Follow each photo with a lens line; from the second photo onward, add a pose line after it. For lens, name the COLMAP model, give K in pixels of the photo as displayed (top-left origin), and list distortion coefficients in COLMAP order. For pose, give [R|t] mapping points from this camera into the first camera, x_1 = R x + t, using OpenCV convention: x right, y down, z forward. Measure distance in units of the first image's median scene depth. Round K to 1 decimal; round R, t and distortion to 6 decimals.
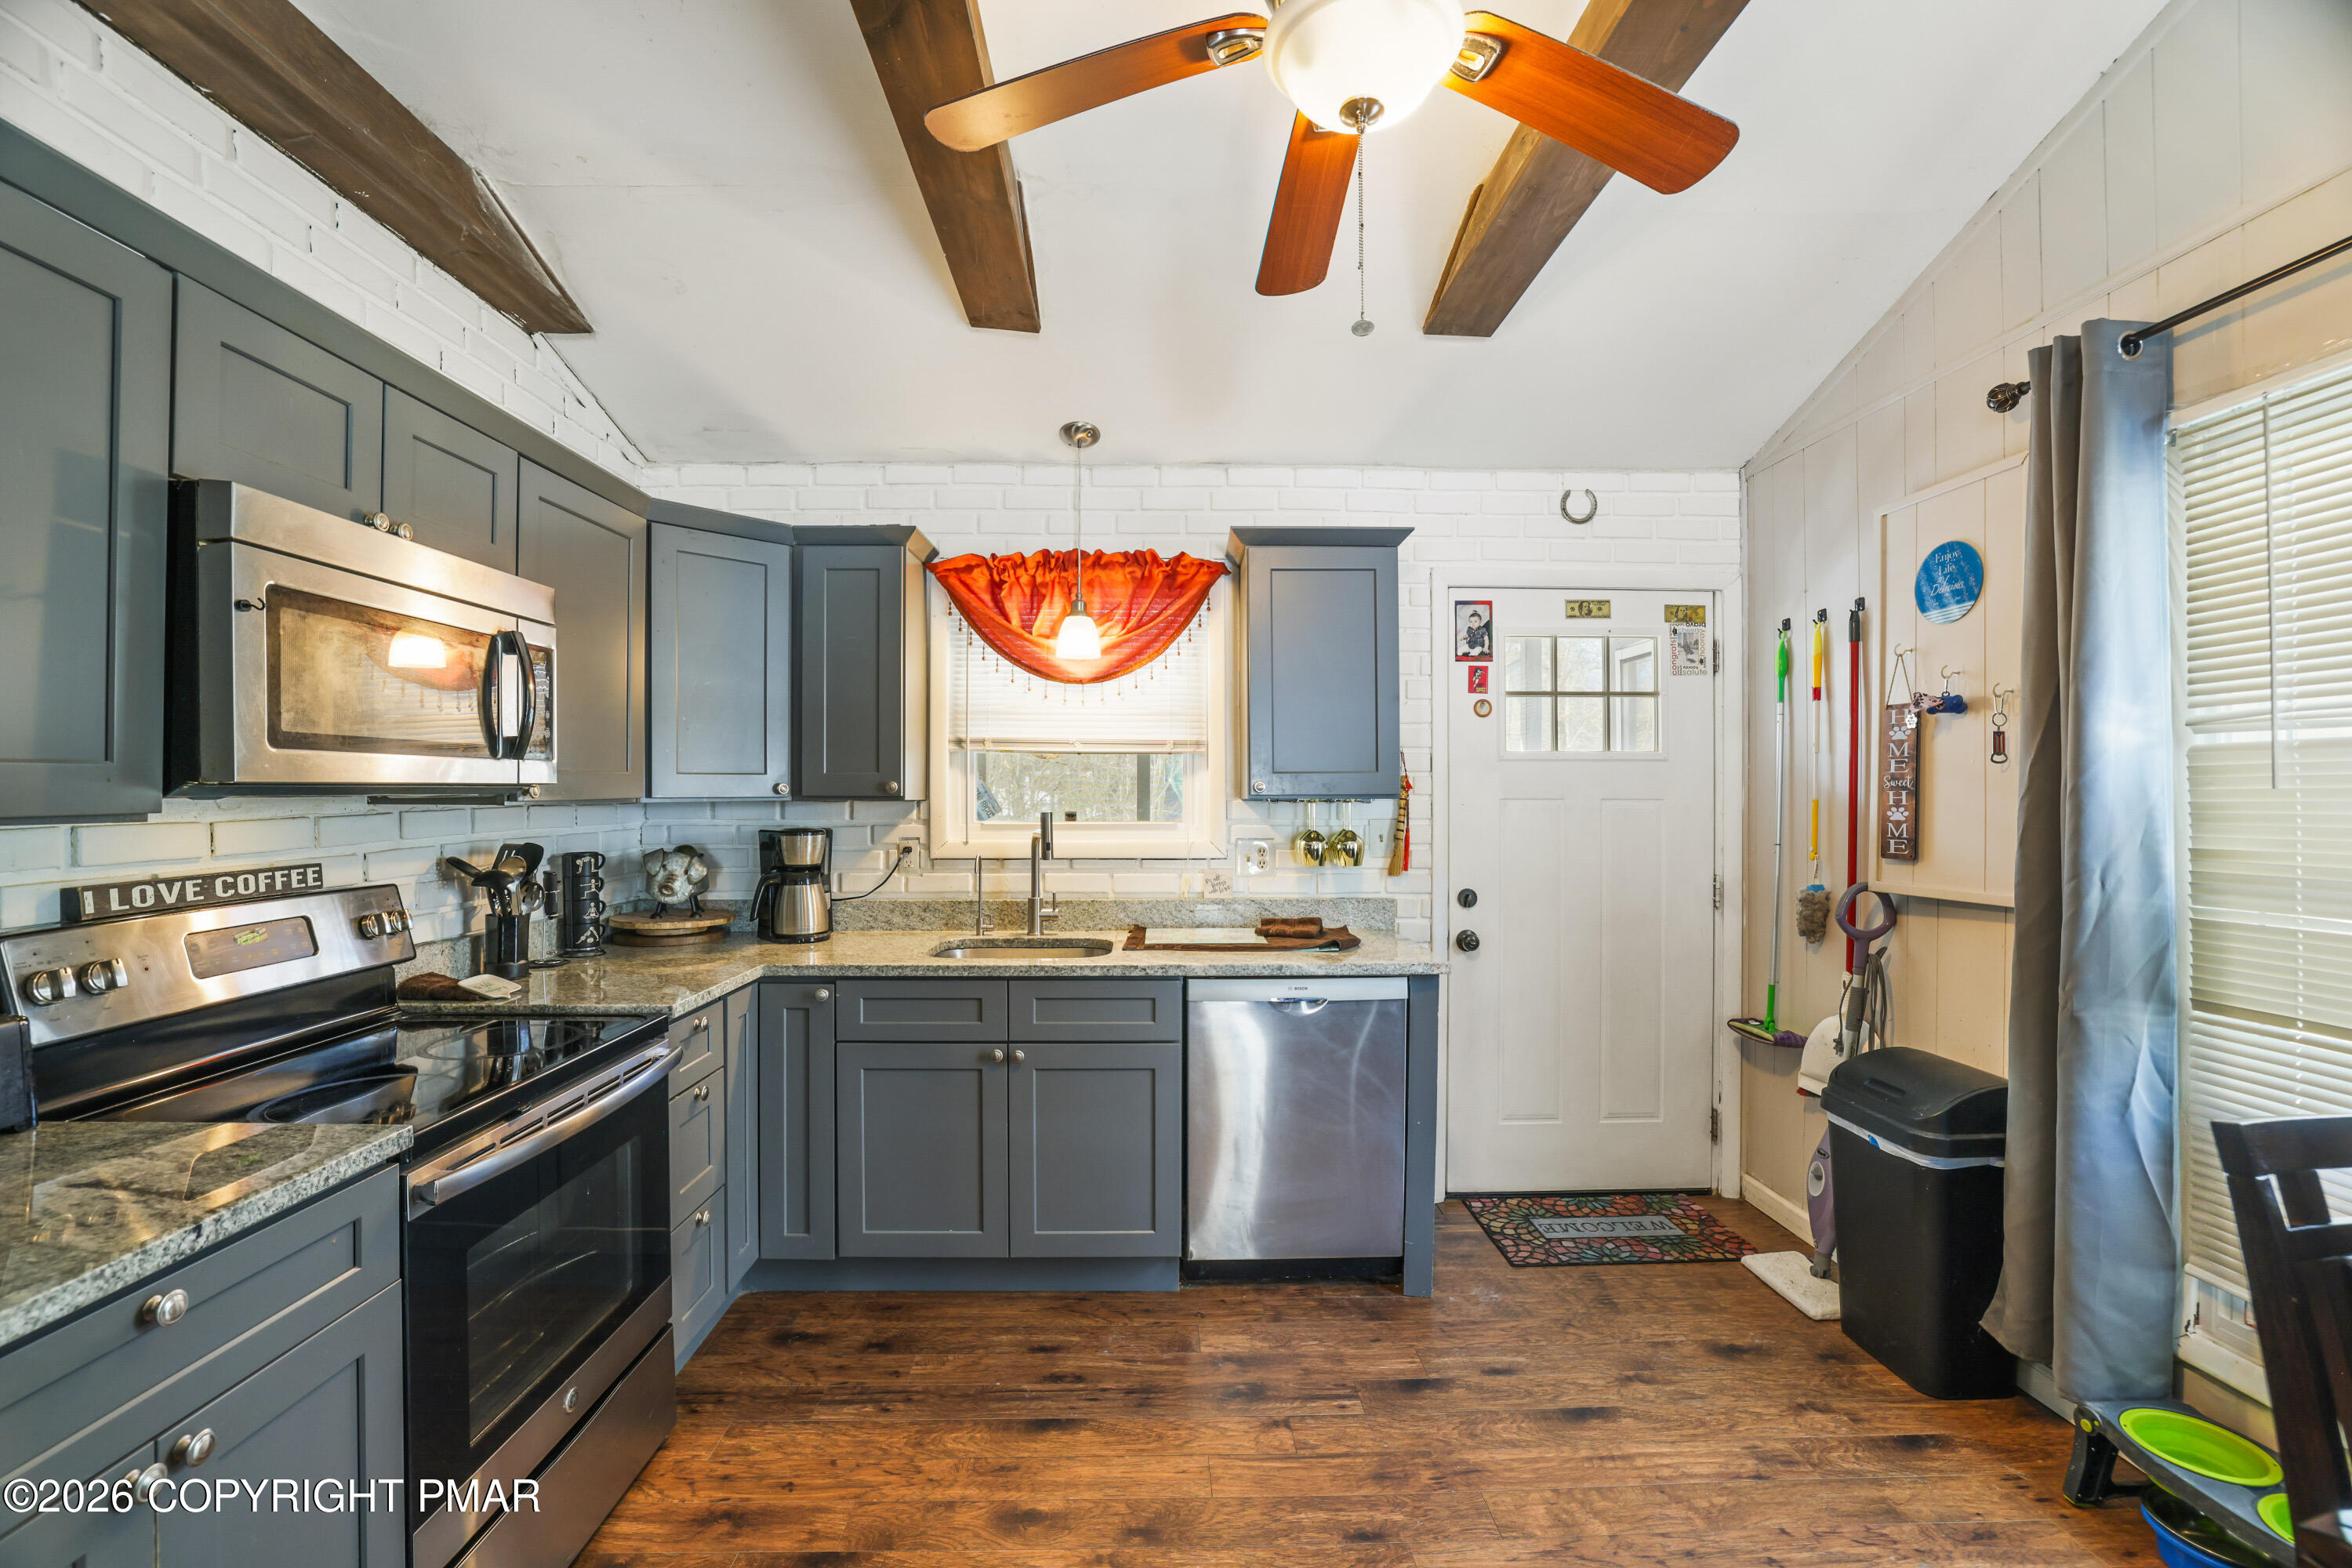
lens RADIAL K [[1016.6, 0, 1177.8], [0, 1016.6, 779.0], [0, 0, 1]] dist [-0.040913, 0.025510]
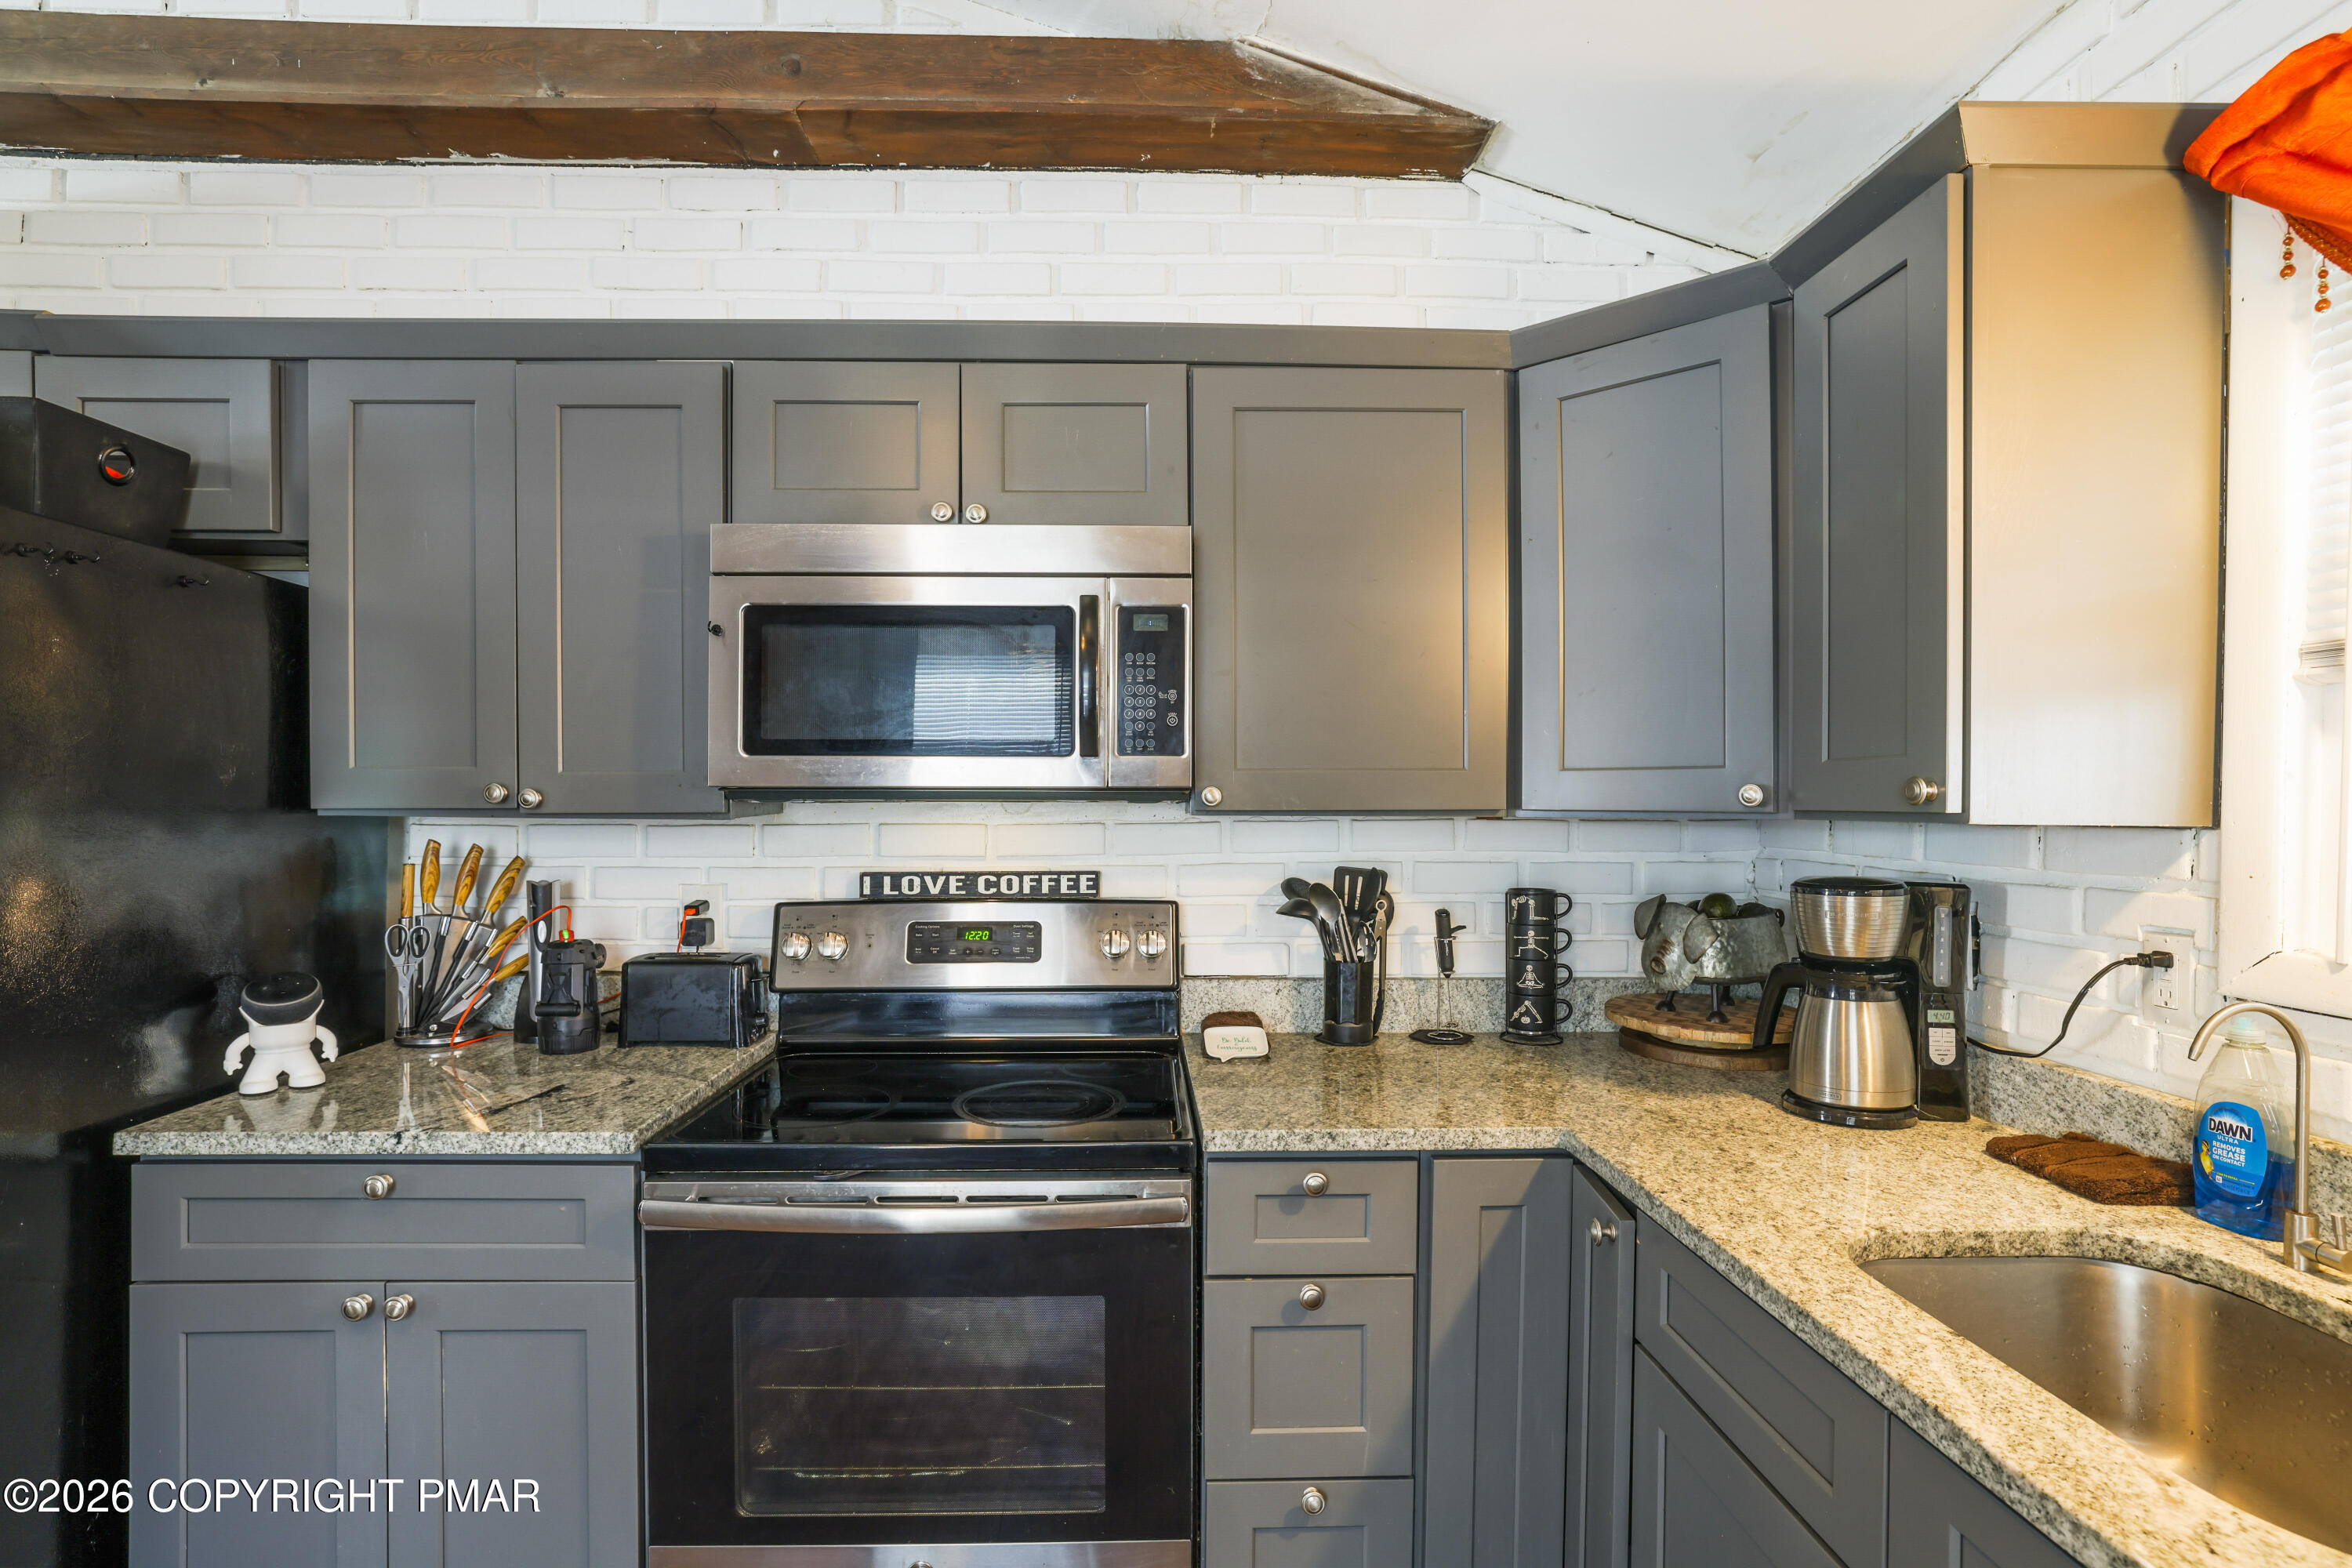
lens RADIAL K [[1130.2, 0, 1171.9], [0, 1130.2, 795.4], [0, 0, 1]] dist [-0.026920, 0.014636]
pose [[0.006368, -0.001587, -0.999978, 0.185895], [0.006444, 0.999978, -0.001546, 0.009780], [0.999959, -0.006434, 0.006378, 0.818058]]
